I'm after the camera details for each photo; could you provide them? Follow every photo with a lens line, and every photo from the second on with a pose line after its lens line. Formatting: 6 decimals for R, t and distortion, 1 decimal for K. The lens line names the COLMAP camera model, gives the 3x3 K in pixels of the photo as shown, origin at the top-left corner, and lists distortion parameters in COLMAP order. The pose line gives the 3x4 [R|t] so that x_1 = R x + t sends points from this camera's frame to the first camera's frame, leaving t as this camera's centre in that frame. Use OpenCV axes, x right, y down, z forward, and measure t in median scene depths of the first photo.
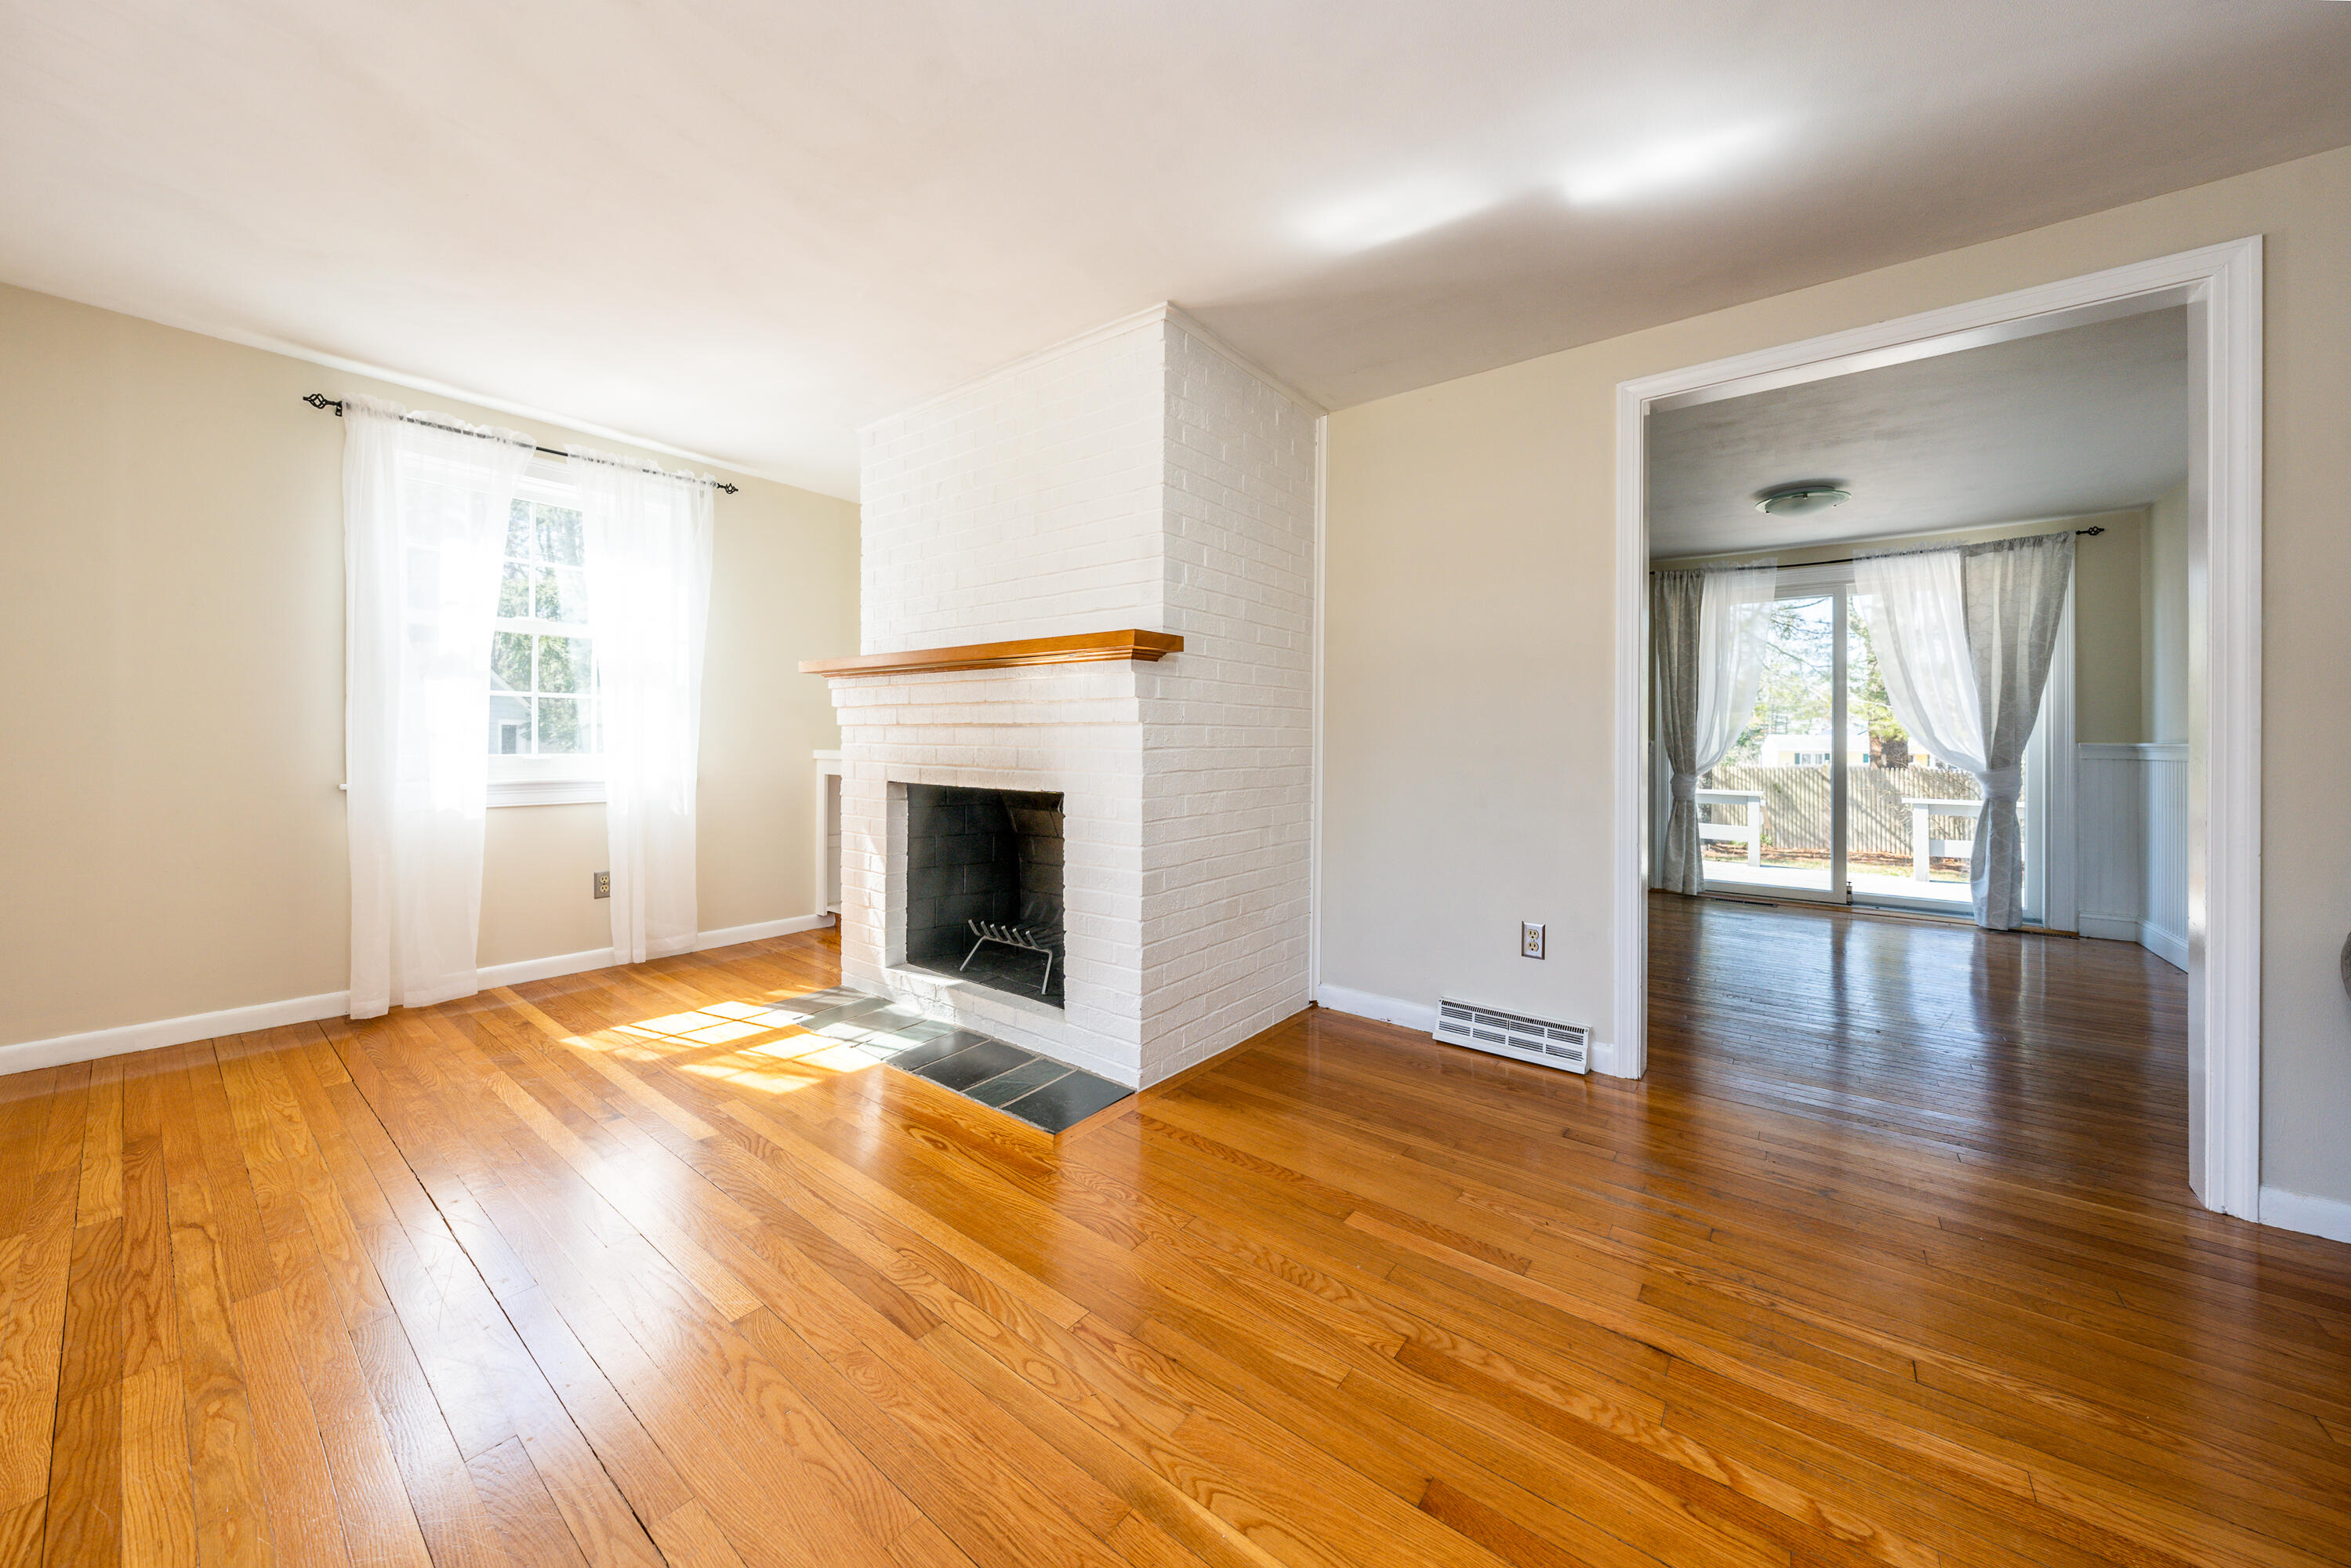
lens RADIAL K [[832.4, 0, 1224.8], [0, 832.4, 745.6], [0, 0, 1]] dist [-0.001768, 0.000556]
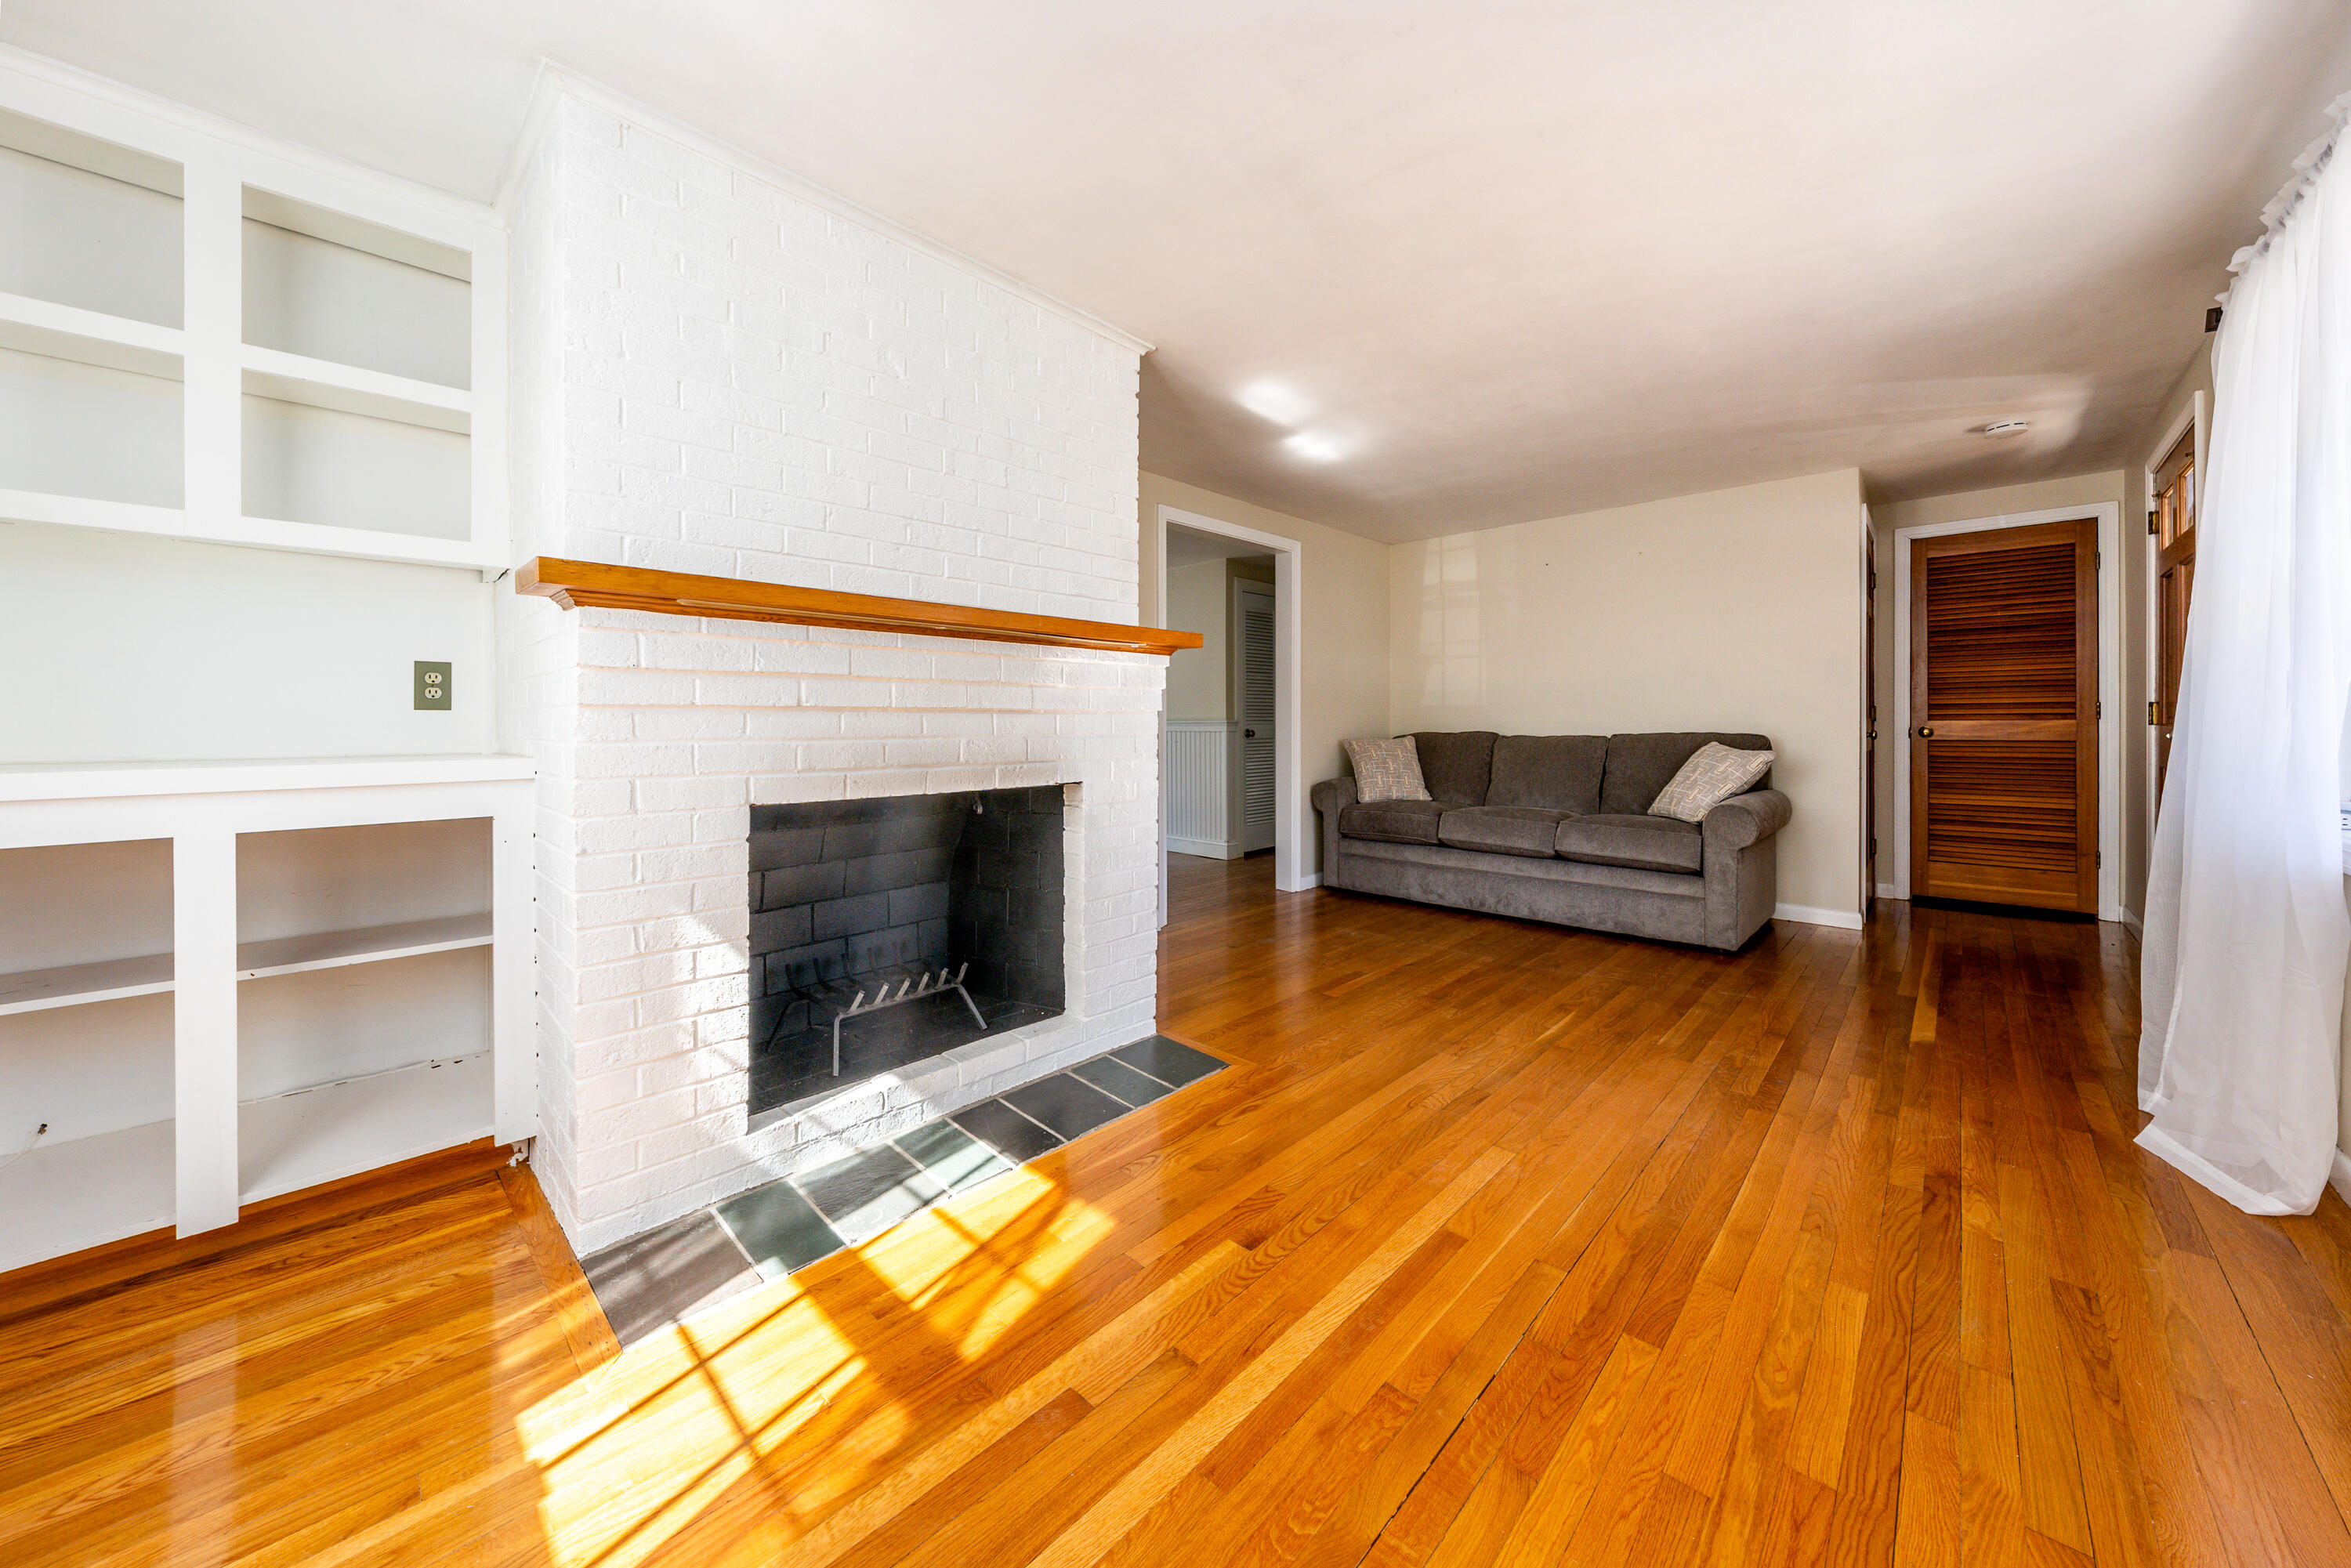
lens RADIAL K [[832.3, 0, 1145.8], [0, 832.3, 730.1], [0, 0, 1]] dist [-0.001768, 0.000556]
pose [[0.128543, -0.018698, 0.991528, -1.124835], [0.010264, 0.999794, 0.017523, -0.019336], [-0.991651, 0.007925, 0.128709, 0.794038]]
